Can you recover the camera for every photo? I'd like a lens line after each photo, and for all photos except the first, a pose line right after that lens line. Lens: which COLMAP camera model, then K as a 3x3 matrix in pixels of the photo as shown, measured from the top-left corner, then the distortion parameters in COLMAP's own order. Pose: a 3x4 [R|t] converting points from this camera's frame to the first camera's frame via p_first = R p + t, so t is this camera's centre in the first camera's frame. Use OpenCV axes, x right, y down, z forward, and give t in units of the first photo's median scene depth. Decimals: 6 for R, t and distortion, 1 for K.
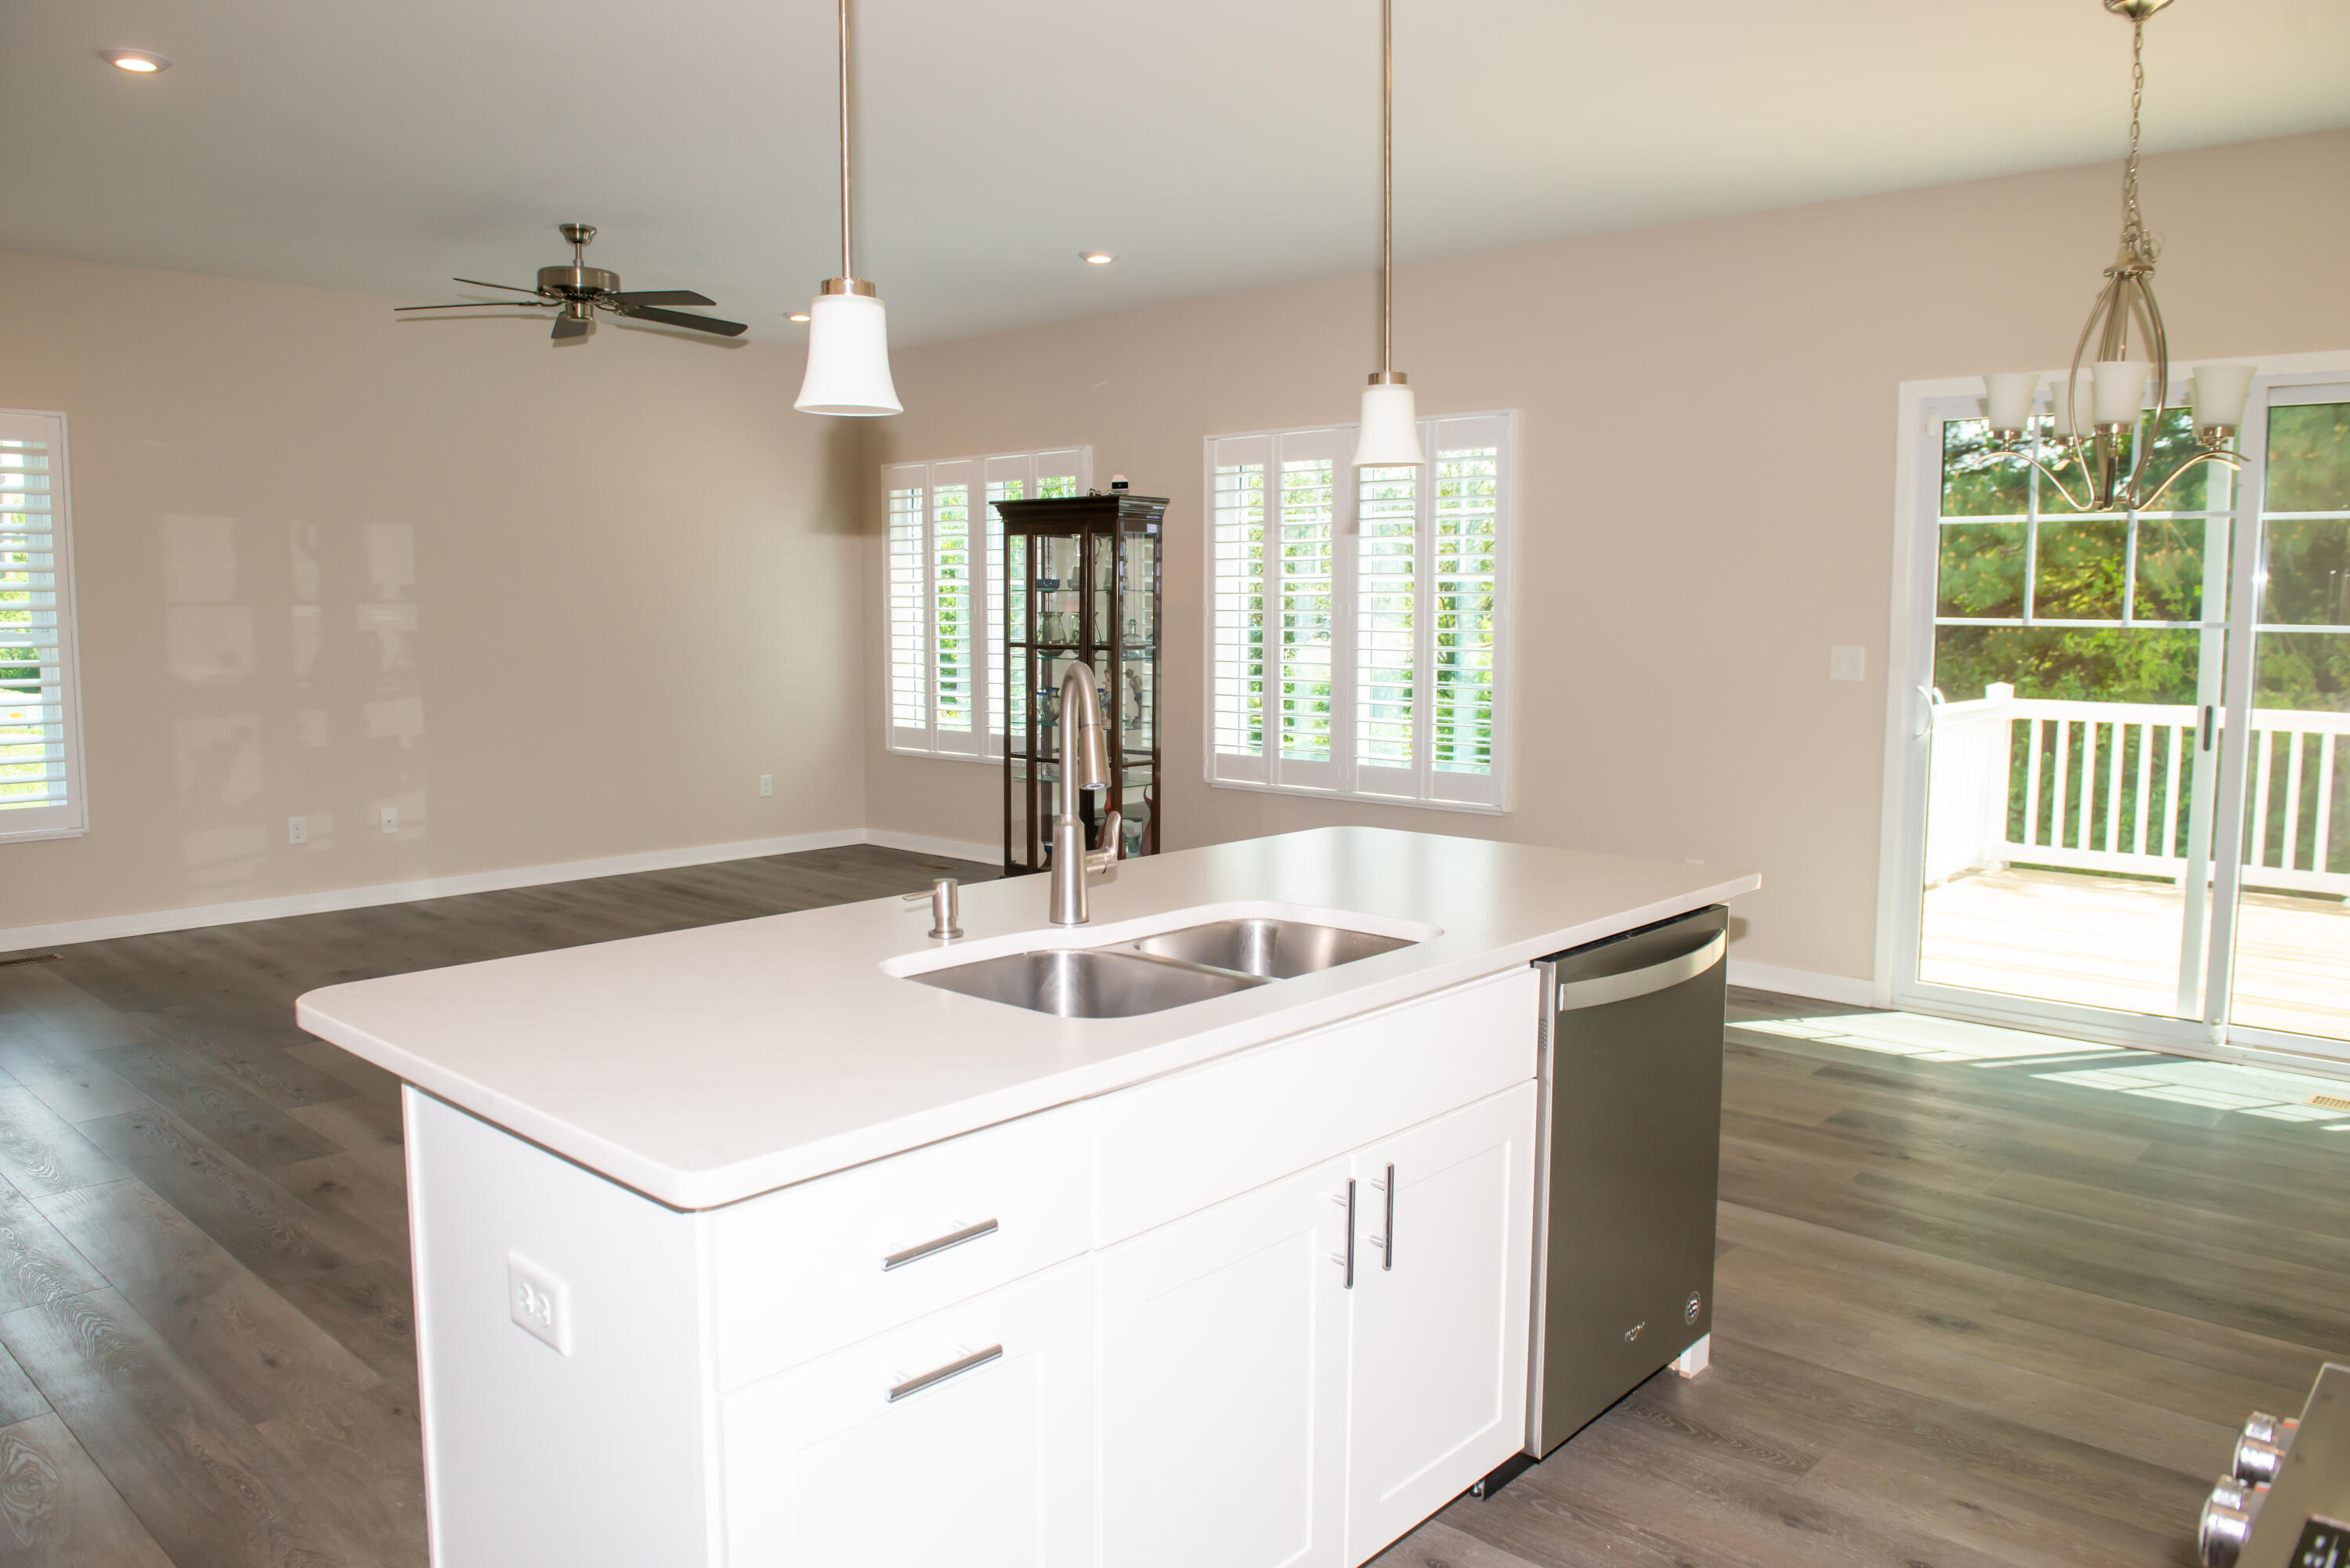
lens RADIAL K [[1652.5, 0, 1167.0], [0, 1652.5, 785.2], [0, 0, 1]] dist [-0.037727, 0.002619]
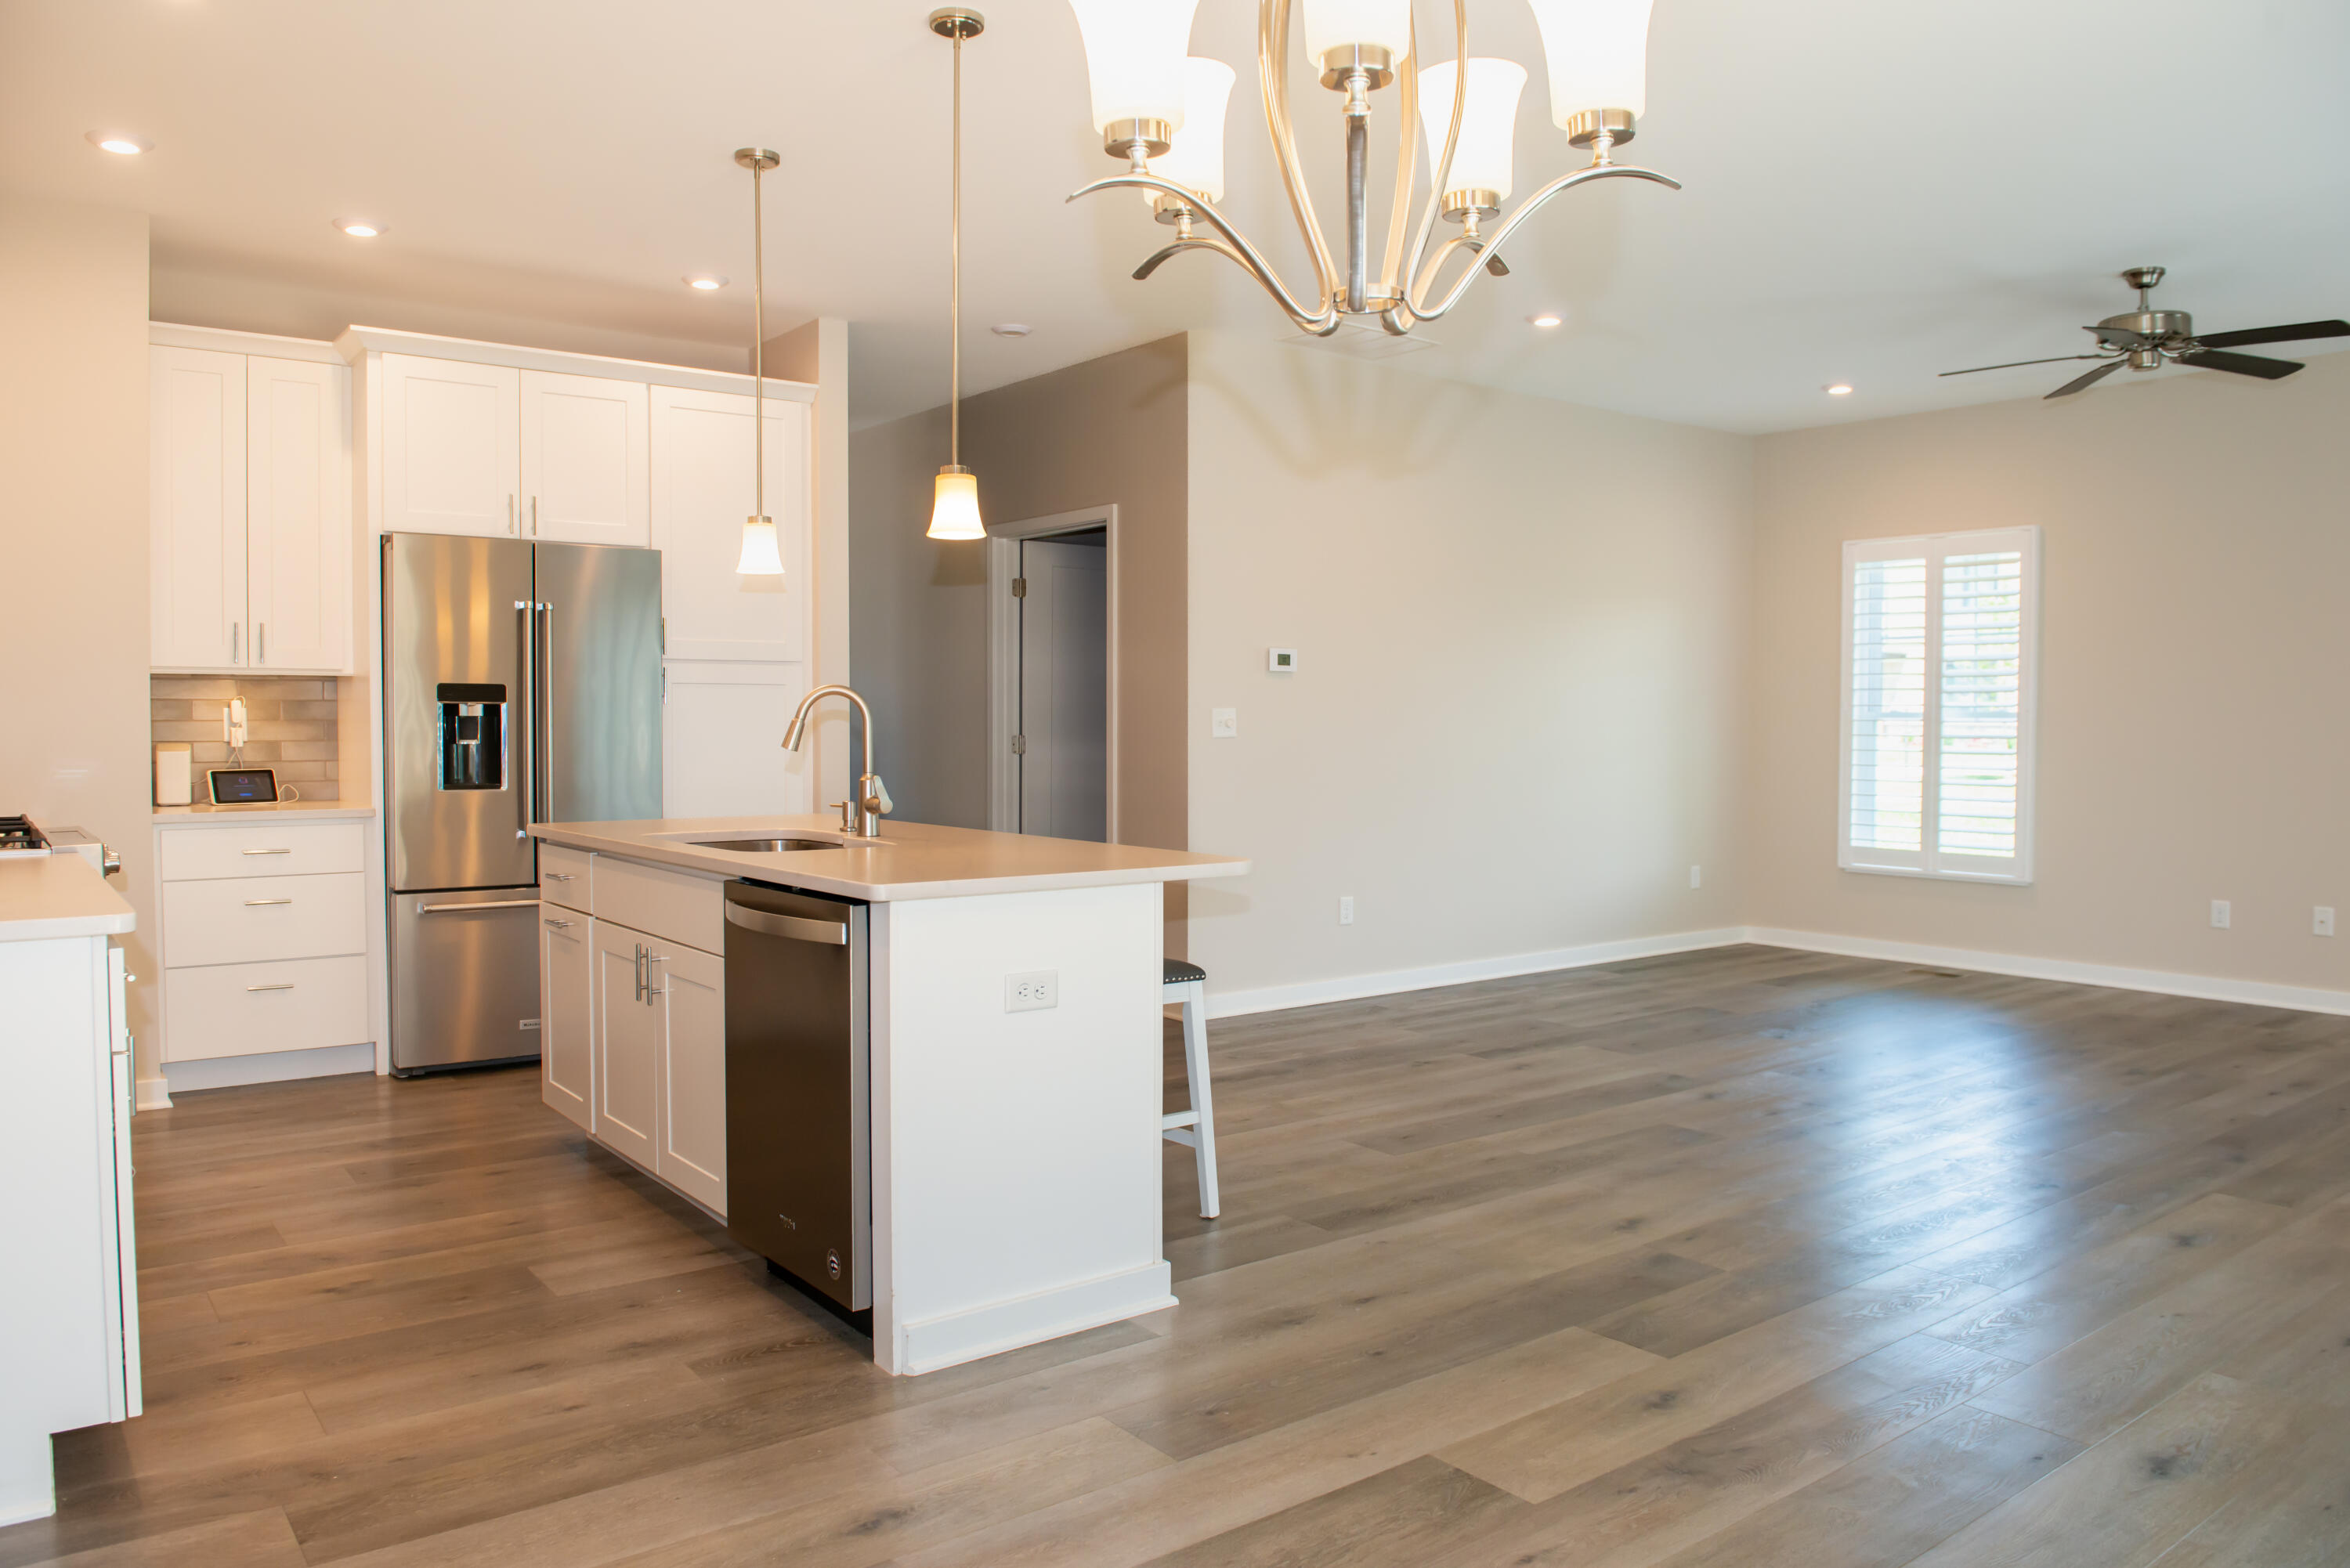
lens RADIAL K [[1652.5, 0, 1167.0], [0, 1652.5, 785.2], [0, 0, 1]] dist [-0.037727, 0.002619]
pose [[-0.167279, 0.042268, -0.985003, 1.216370], [-0.118993, 0.990912, 0.062729, -0.082003], [0.978702, 0.127702, -0.160729, 1.222950]]
